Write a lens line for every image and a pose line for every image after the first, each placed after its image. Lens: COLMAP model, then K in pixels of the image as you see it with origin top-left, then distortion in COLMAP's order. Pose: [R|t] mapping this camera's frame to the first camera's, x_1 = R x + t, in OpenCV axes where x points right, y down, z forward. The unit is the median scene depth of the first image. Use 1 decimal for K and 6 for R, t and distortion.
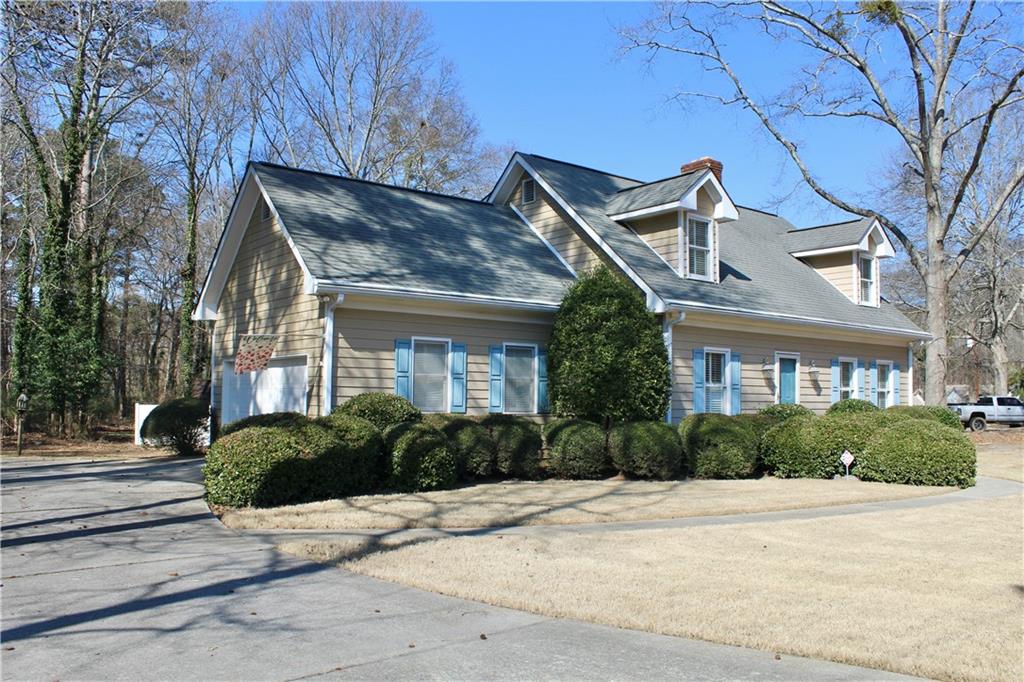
lens RADIAL K [[849.3, 0, 512.0], [0, 849.3, 341.0], [0, 0, 1]] dist [-0.171494, 0.157456]
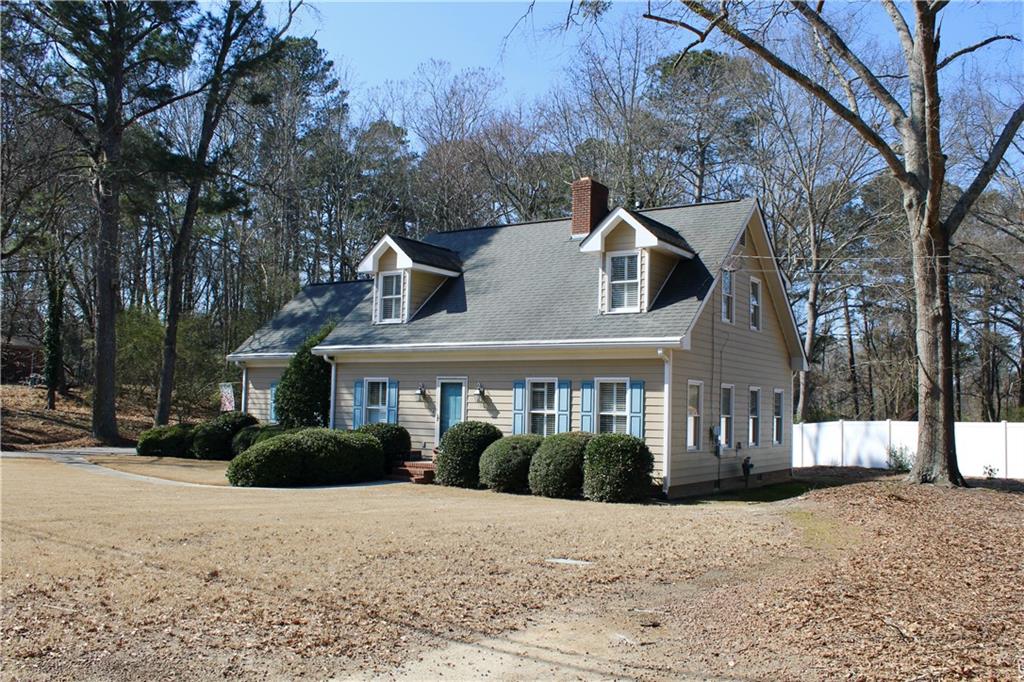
lens RADIAL K [[849.3, 0, 512.0], [0, 849.3, 341.0], [0, 0, 1]] dist [-0.171494, 0.157456]
pose [[0.354614, -0.093042, -0.930372, 1.381727], [0.027065, 0.995641, -0.089253, 0.067252], [0.934621, 0.006469, 0.355586, 0.690978]]
